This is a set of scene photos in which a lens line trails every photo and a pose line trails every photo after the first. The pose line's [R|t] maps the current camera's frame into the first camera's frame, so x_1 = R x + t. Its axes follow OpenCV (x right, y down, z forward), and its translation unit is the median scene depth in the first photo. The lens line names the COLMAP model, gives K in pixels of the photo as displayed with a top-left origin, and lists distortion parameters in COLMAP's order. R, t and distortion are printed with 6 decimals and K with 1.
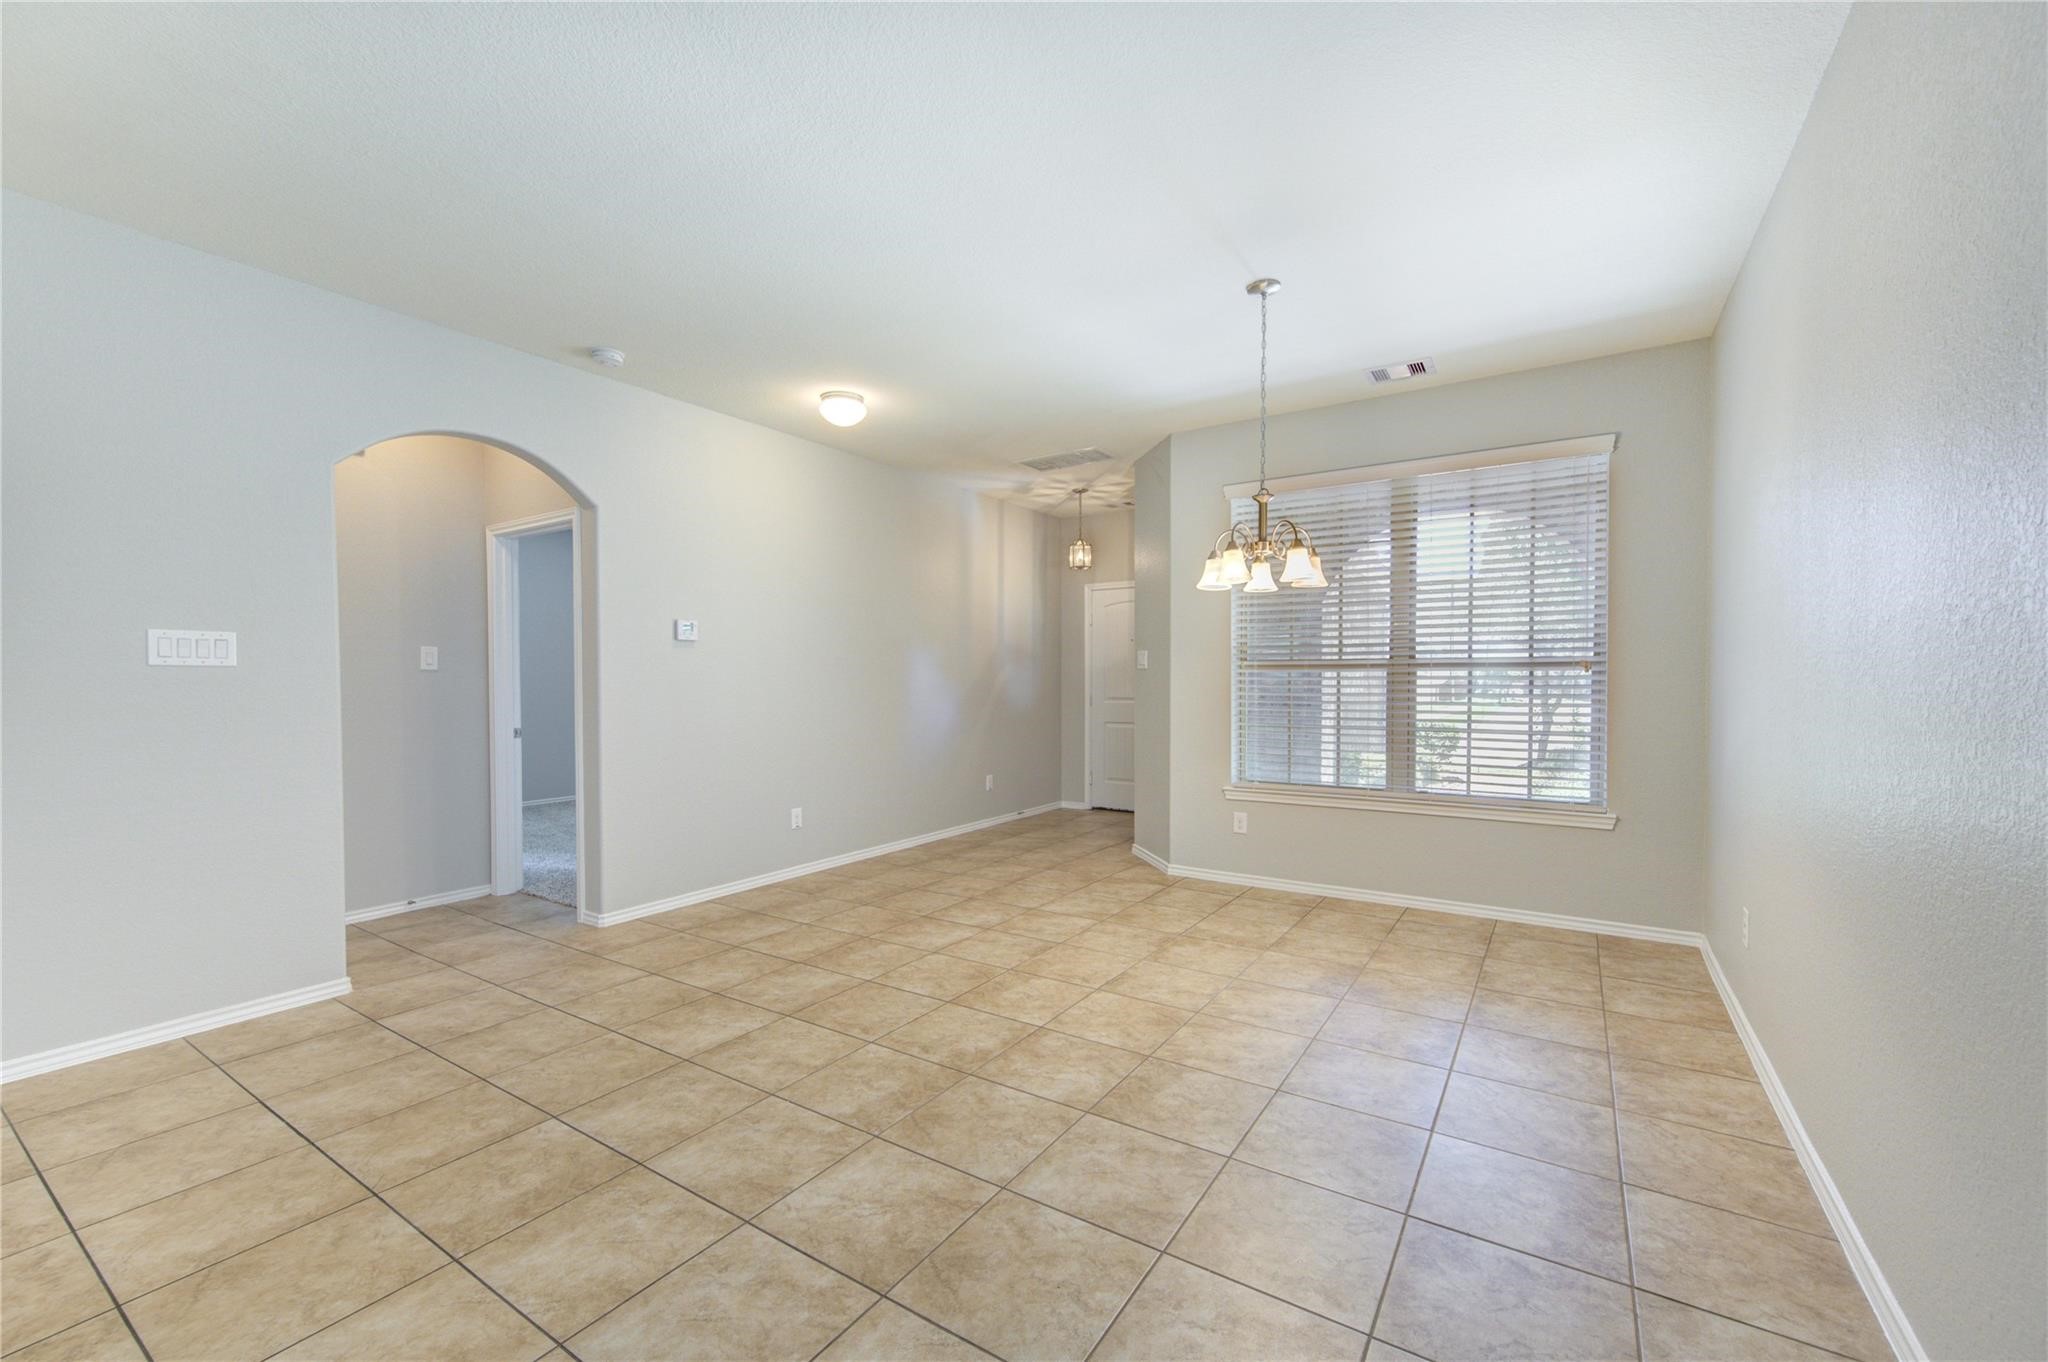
lens RADIAL K [[785.4, 0, 1123.8], [0, 785.4, 679.0], [0, 0, 1]] dist [0.002694, 0.000235]
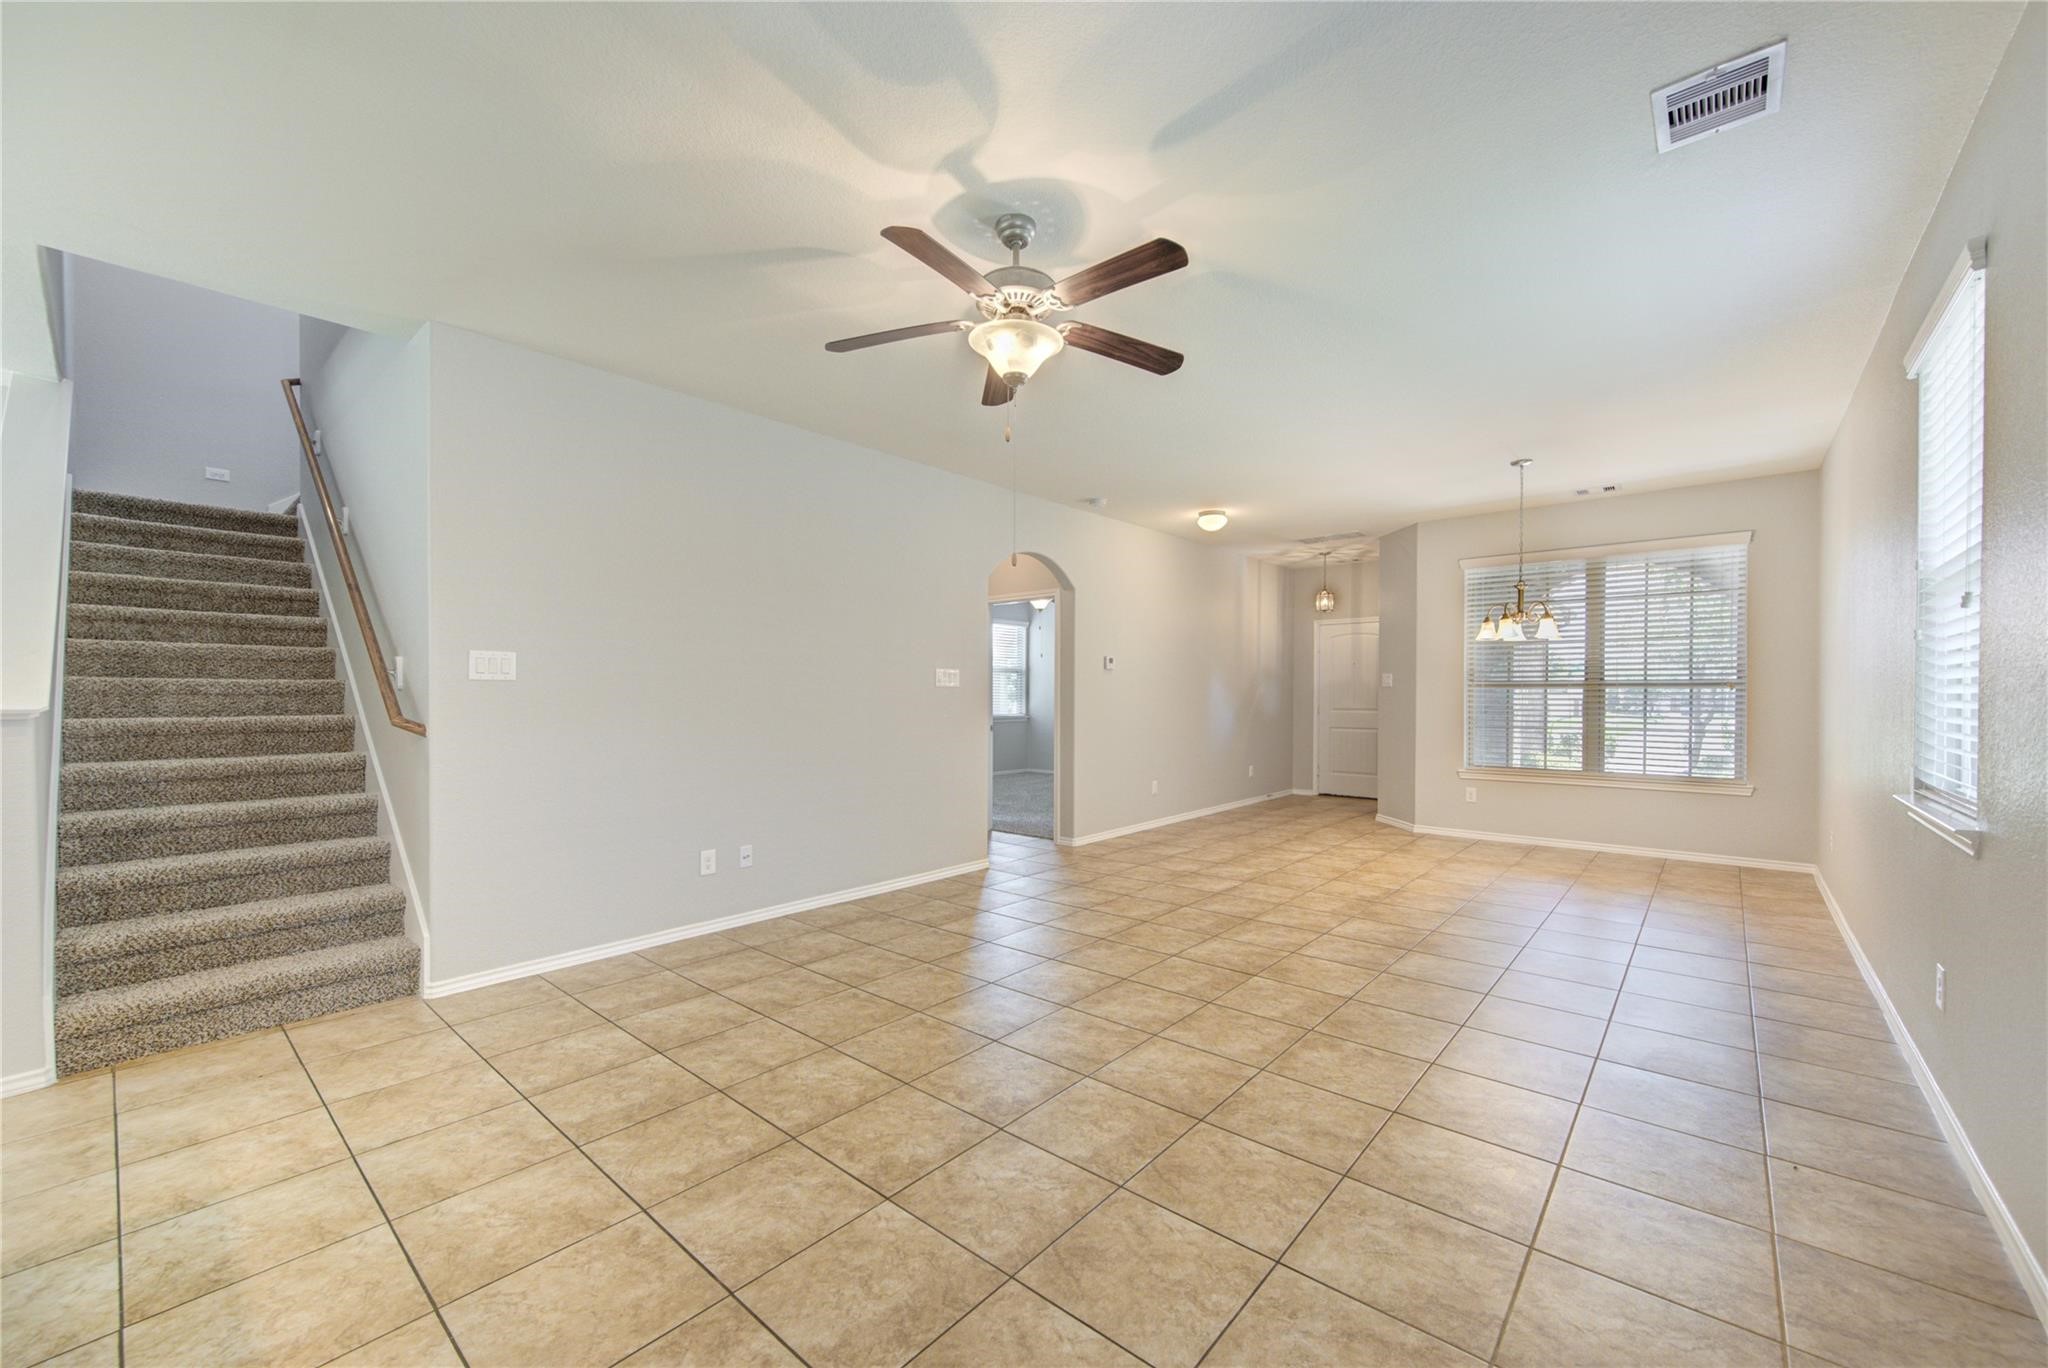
lens RADIAL K [[789.2, 0, 1130.5], [0, 789.2, 689.7], [0, 0, 1]] dist [-0.003555, -0.000418]
pose [[0.991700, 0.000415, -0.128575, -0.350654], [-0.001041, 0.999988, -0.004805, -0.001148], [0.128571, 0.004899, 0.991688, -0.628988]]
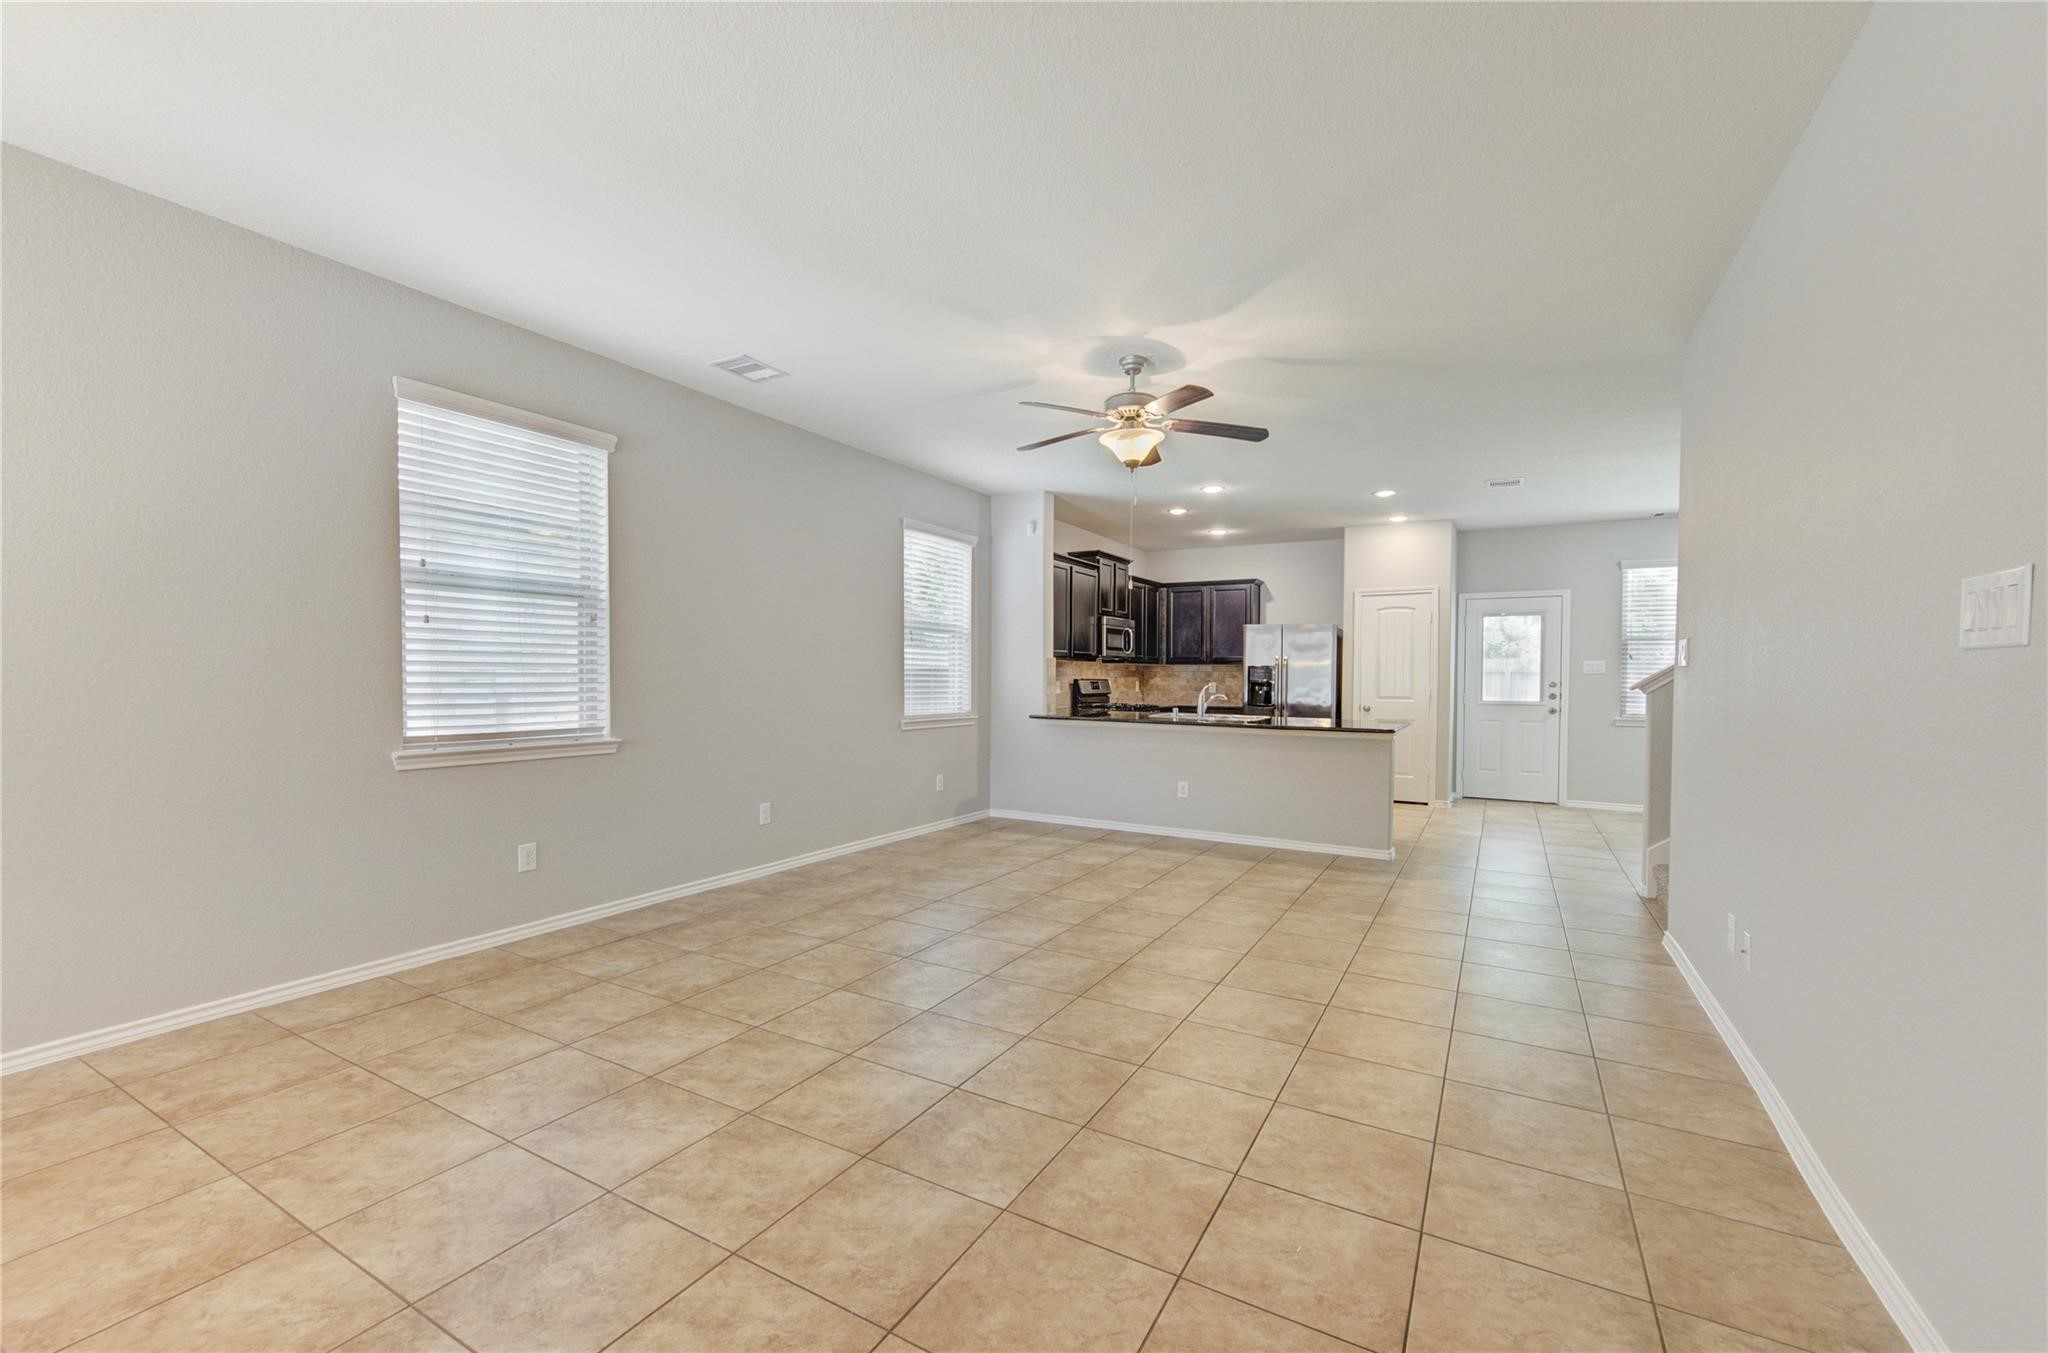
lens RADIAL K [[790.7, 0, 1110.2], [0, 790.7, 686.4], [0, 0, 1]] dist [0.001616, 0.000063]
pose [[-0.998635, -0.007595, -0.051670, -0.461111], [-0.008280, 0.999881, 0.013053, 0.000838], [0.051565, 0.013463, -0.998579, 1.066498]]
